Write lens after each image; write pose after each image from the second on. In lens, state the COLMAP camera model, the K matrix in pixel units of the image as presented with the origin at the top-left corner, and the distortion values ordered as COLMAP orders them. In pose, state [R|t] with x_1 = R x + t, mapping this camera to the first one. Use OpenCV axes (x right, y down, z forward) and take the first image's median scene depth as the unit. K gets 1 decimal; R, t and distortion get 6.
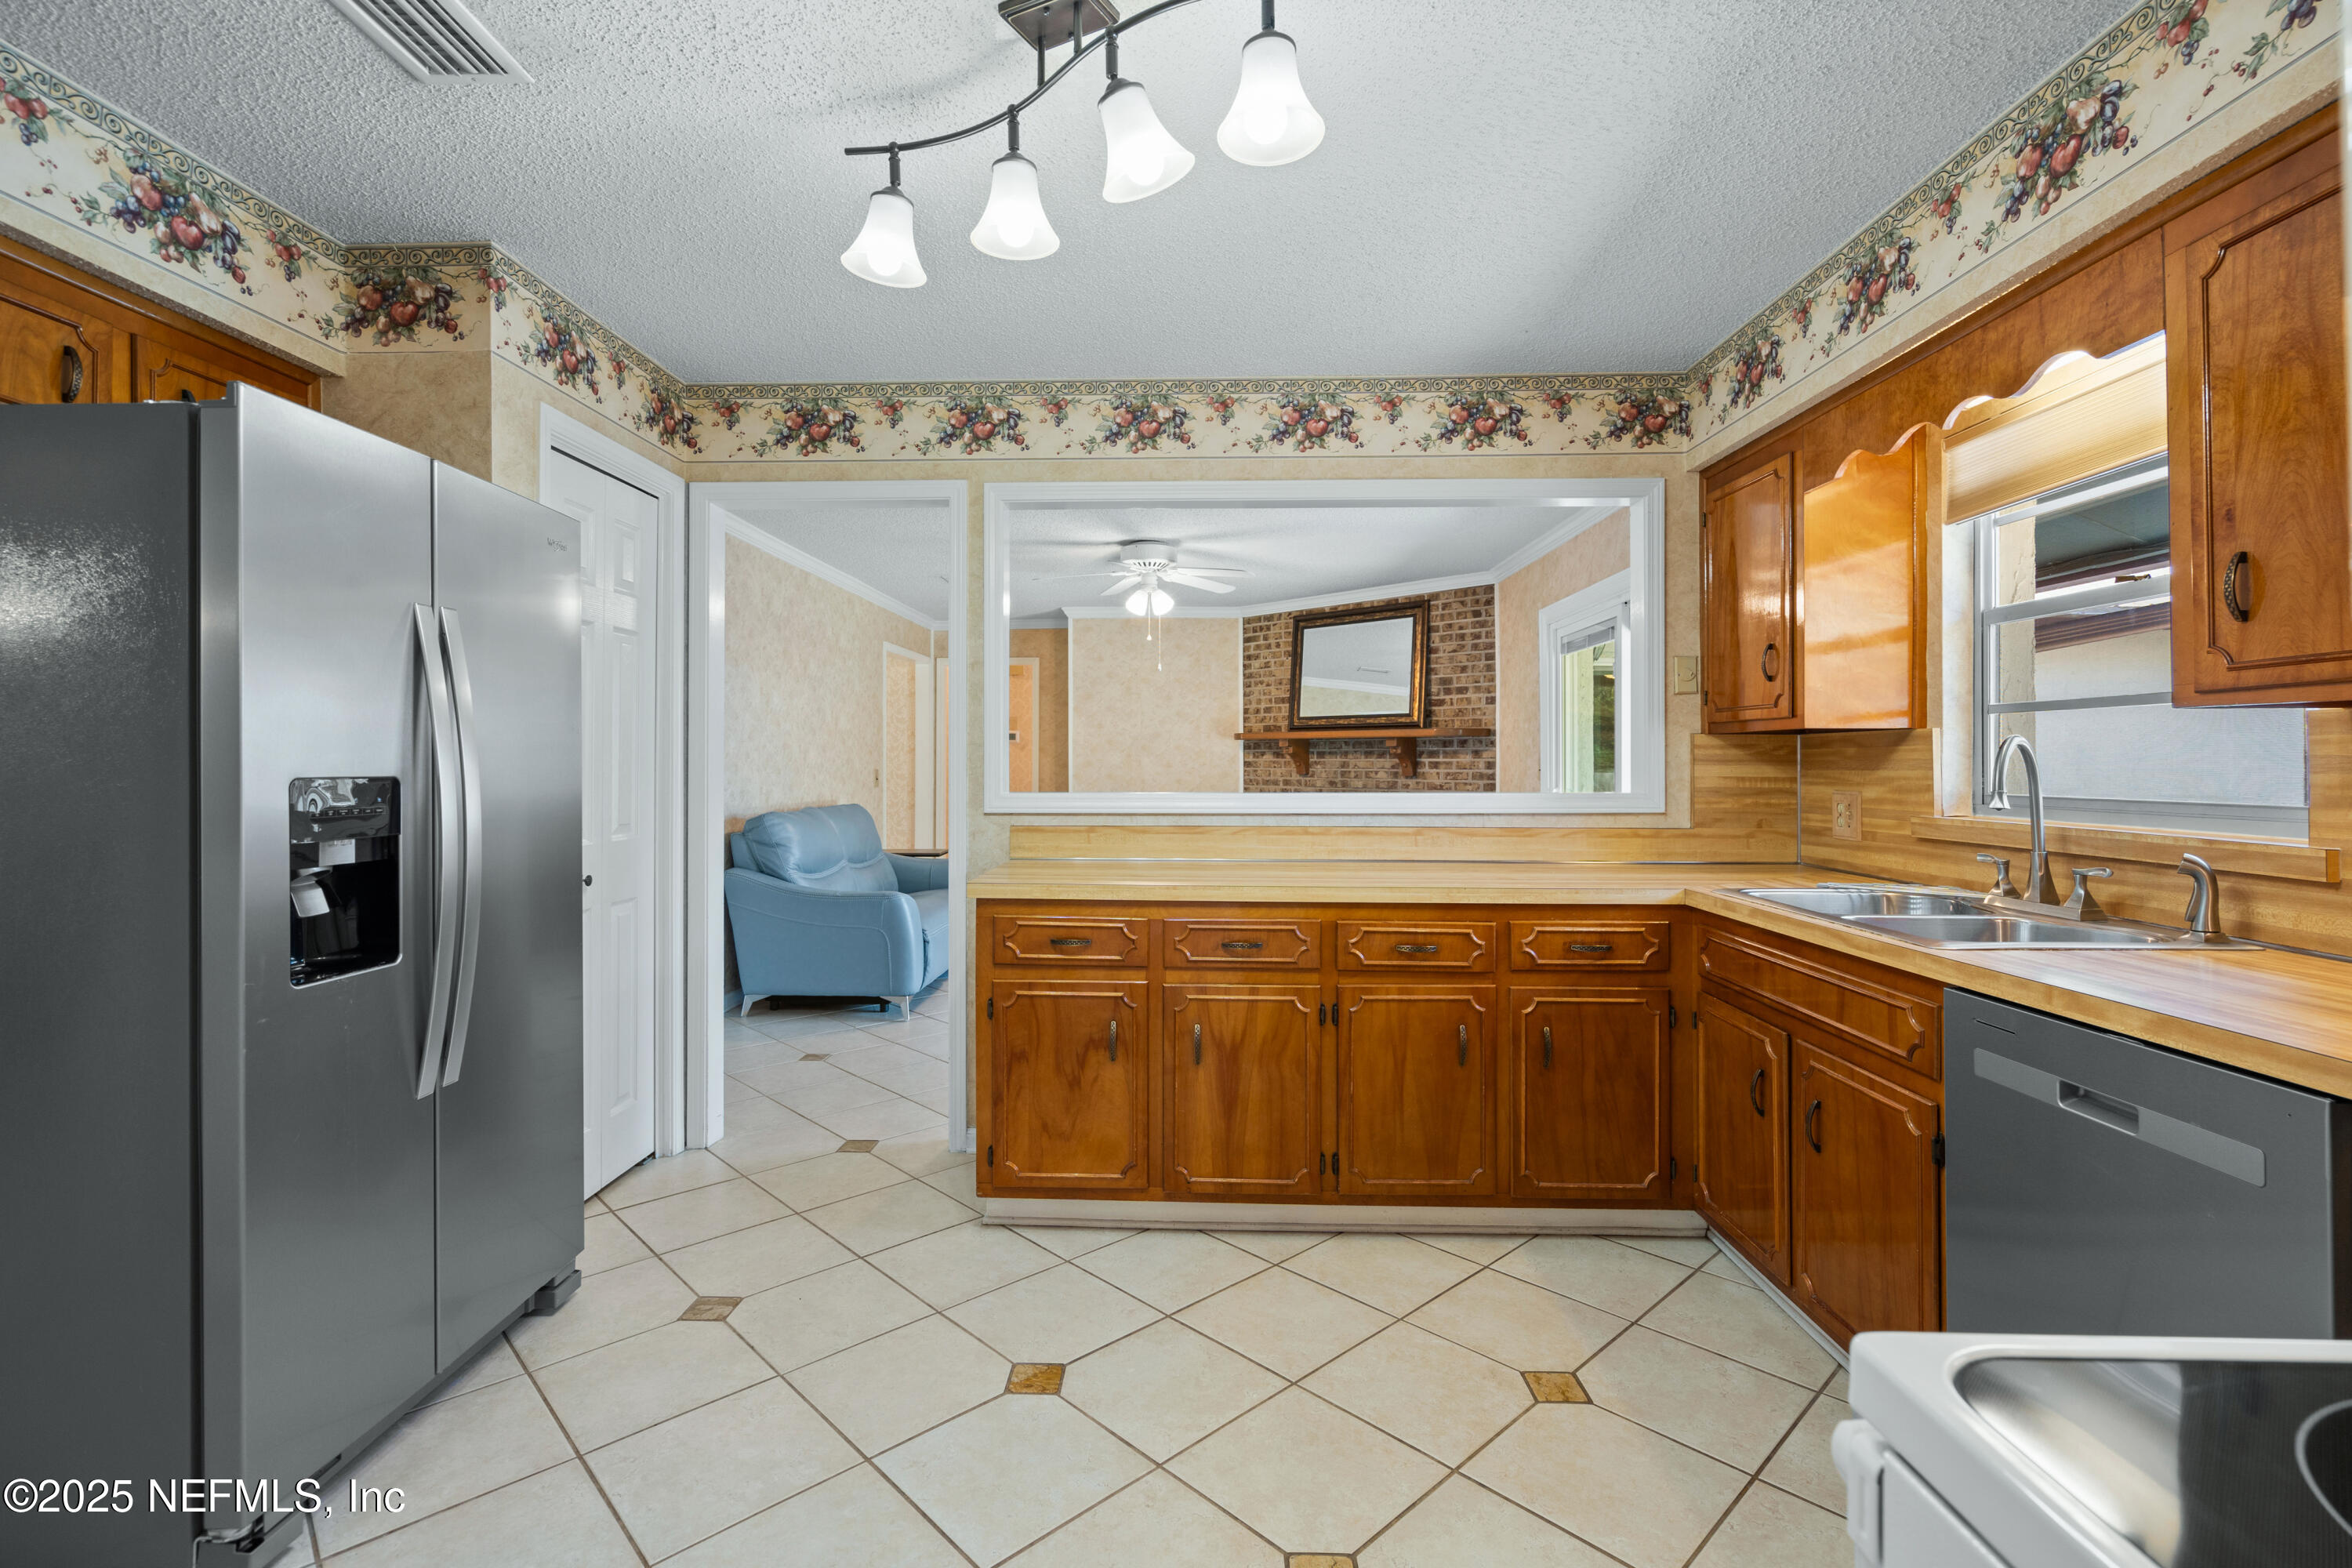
lens RADIAL K [[1086.0, 0, 1170.2], [0, 1086.0, 750.9], [0, 0, 1]] dist [-0.007963, 0.002769]
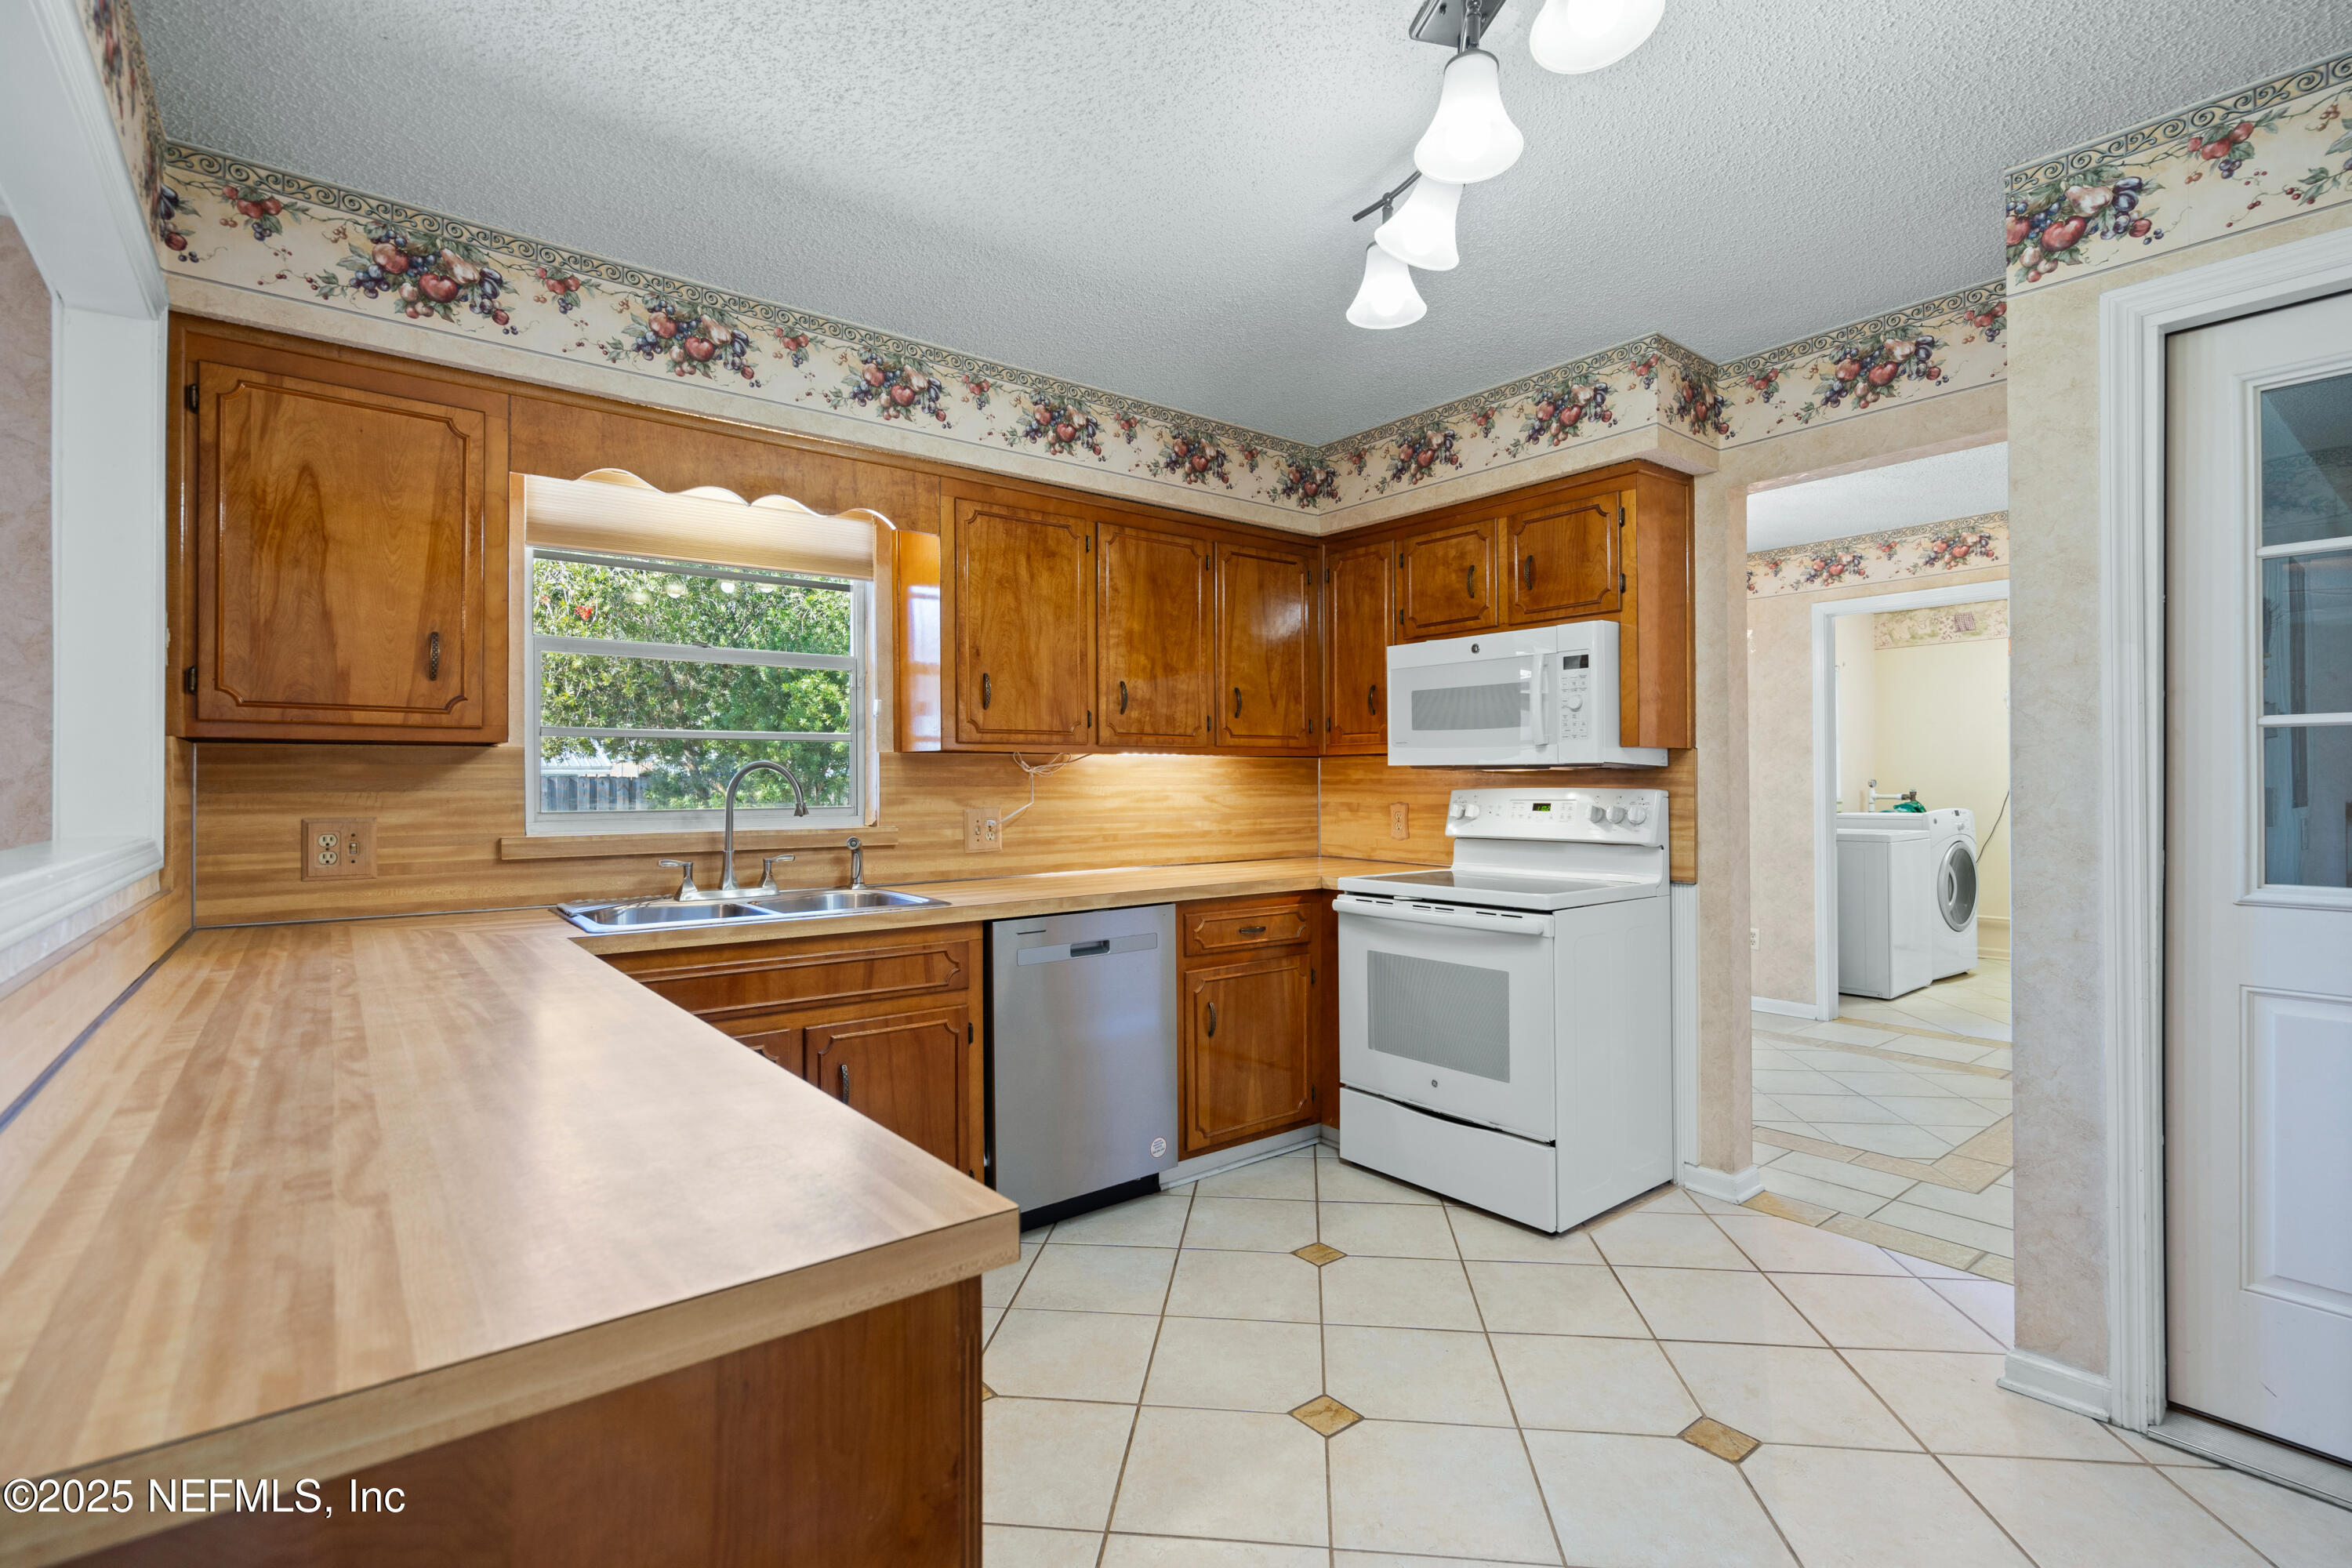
lens RADIAL K [[1086.0, 0, 1171.0], [0, 1086.0, 769.9], [0, 0, 1]] dist [-0.007963, 0.002769]
pose [[-0.644730, 0.011886, 0.764318, -0.353387], [-0.003226, 0.999828, -0.018270, 0.013093], [-0.764404, -0.014245, -0.644581, 0.971489]]
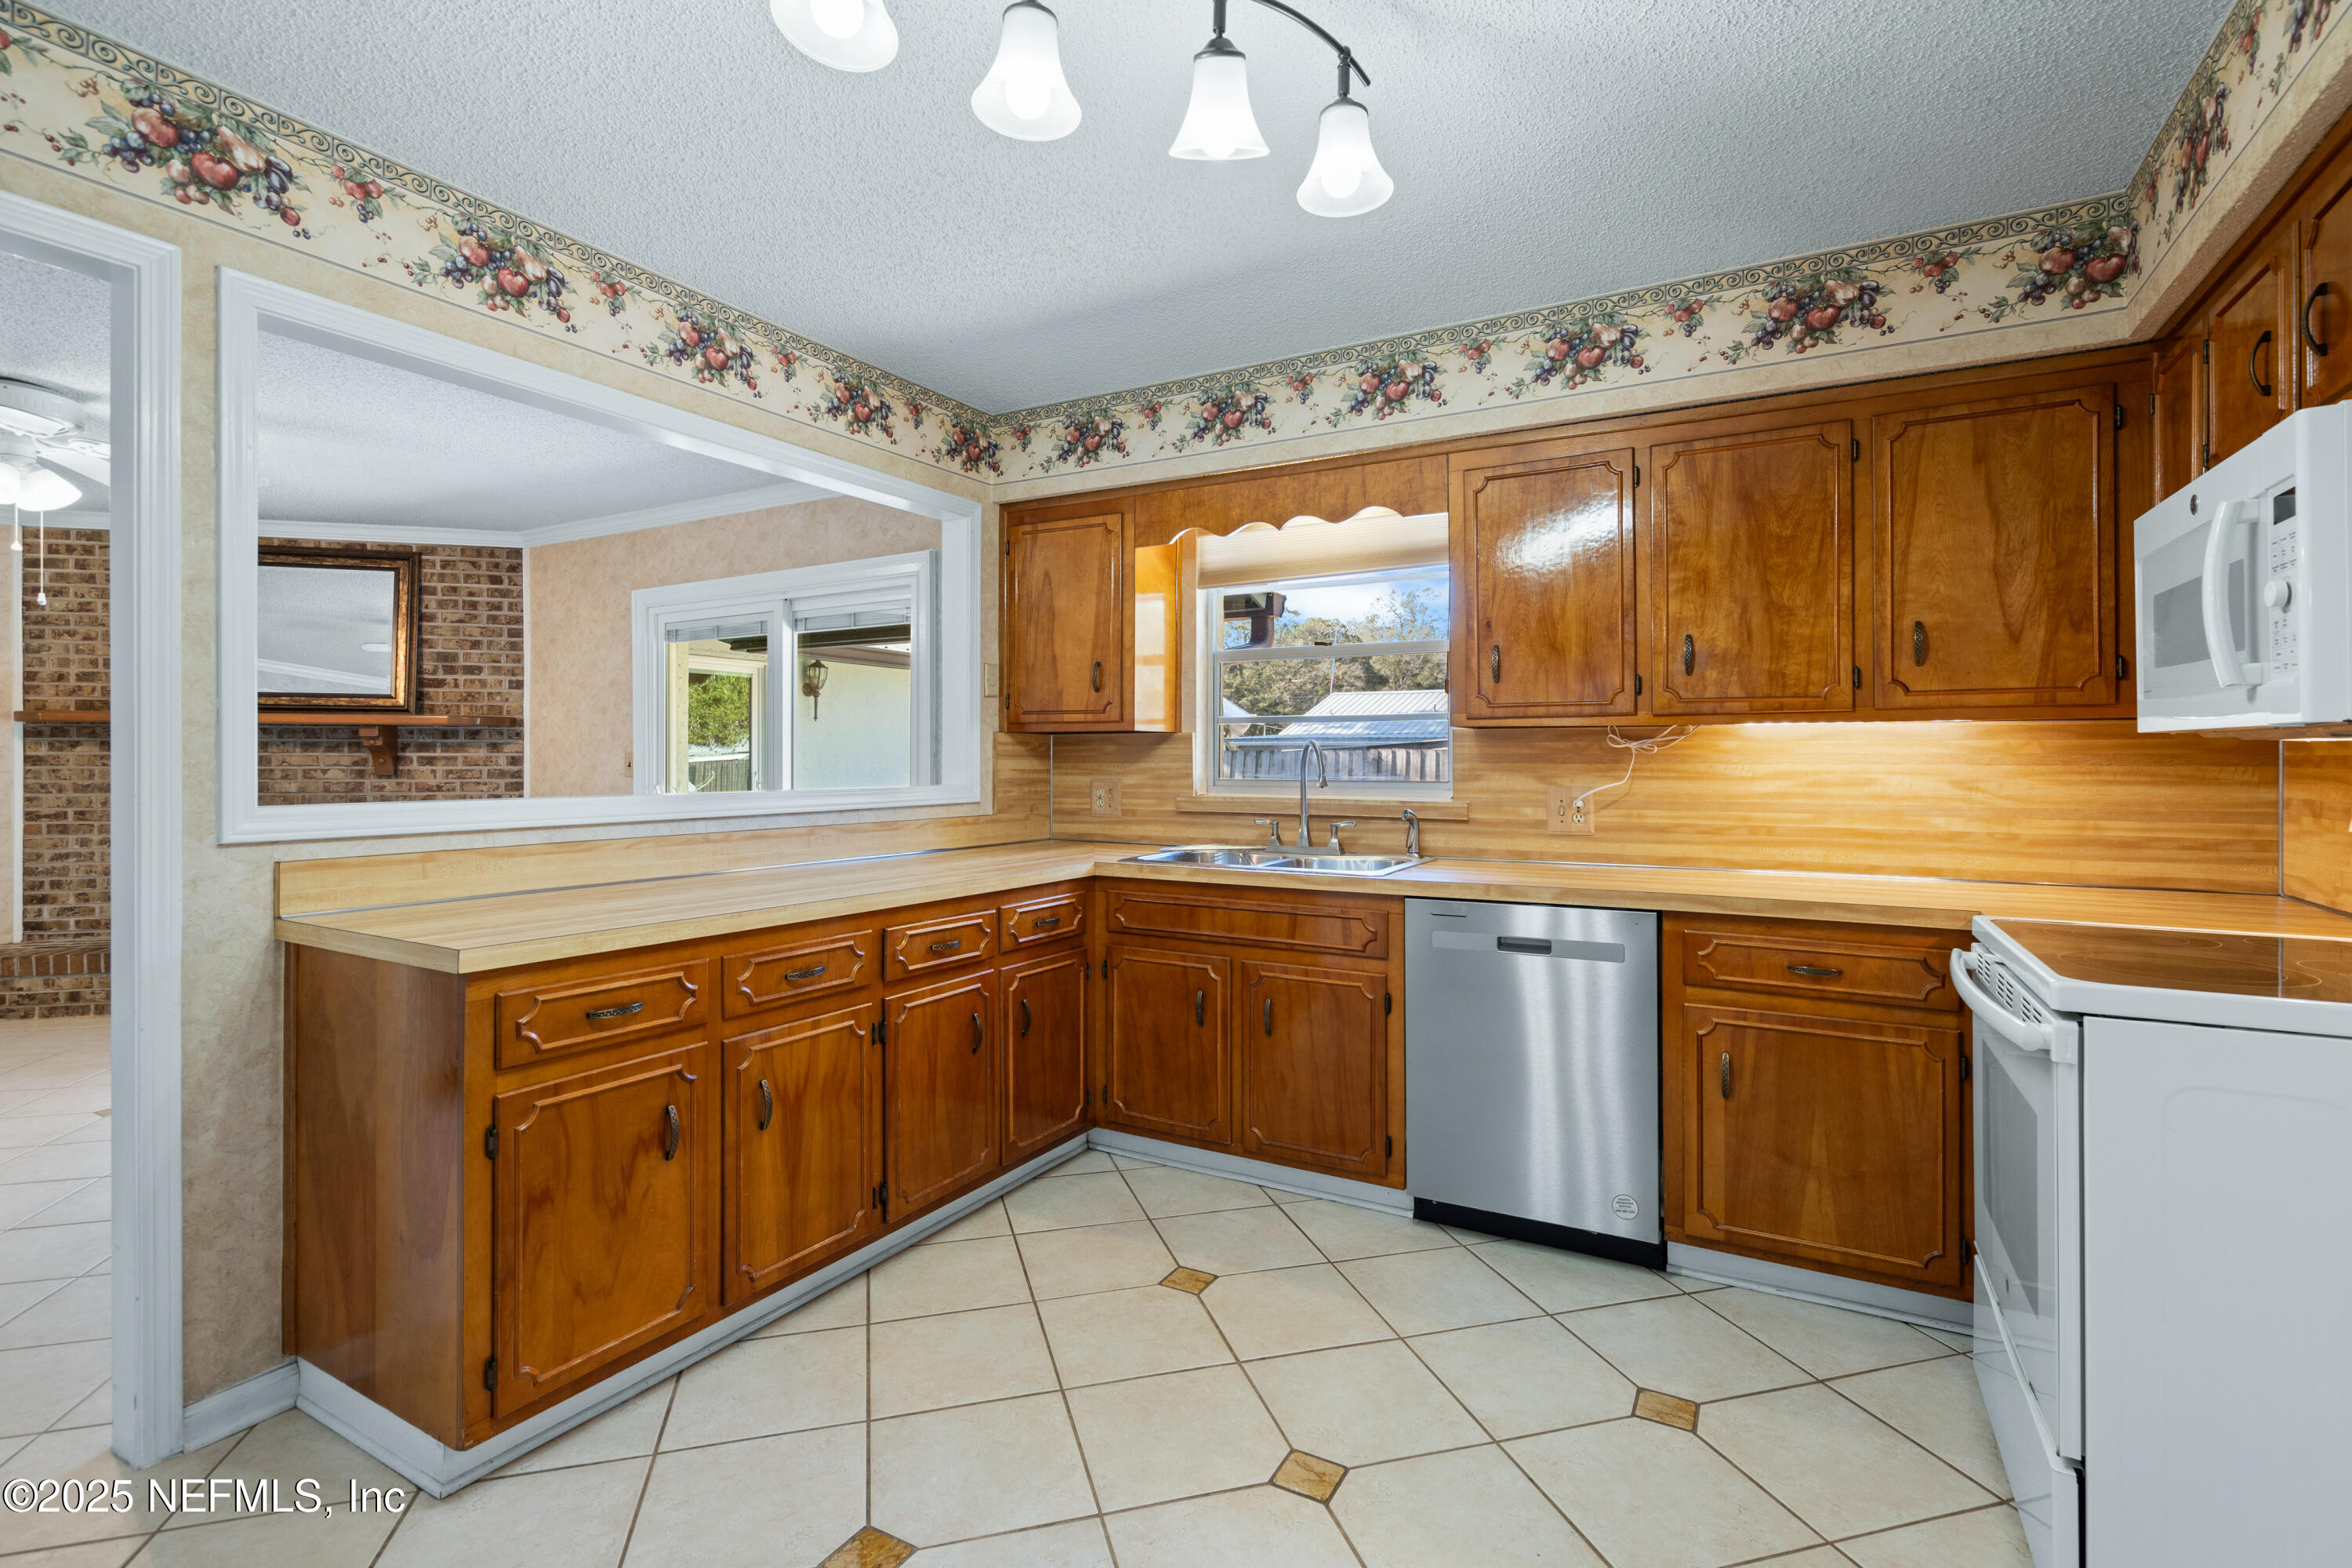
lens RADIAL K [[1086.0, 0, 1187.8], [0, 1086.0, 756.1], [0, 0, 1]] dist [-0.007963, 0.002769]
pose [[0.462526, 0.002501, 0.886602, -0.448674], [-0.009928, 0.999948, 0.002359, 0.004970], [-0.886550, -0.009894, 0.462527, 0.289769]]
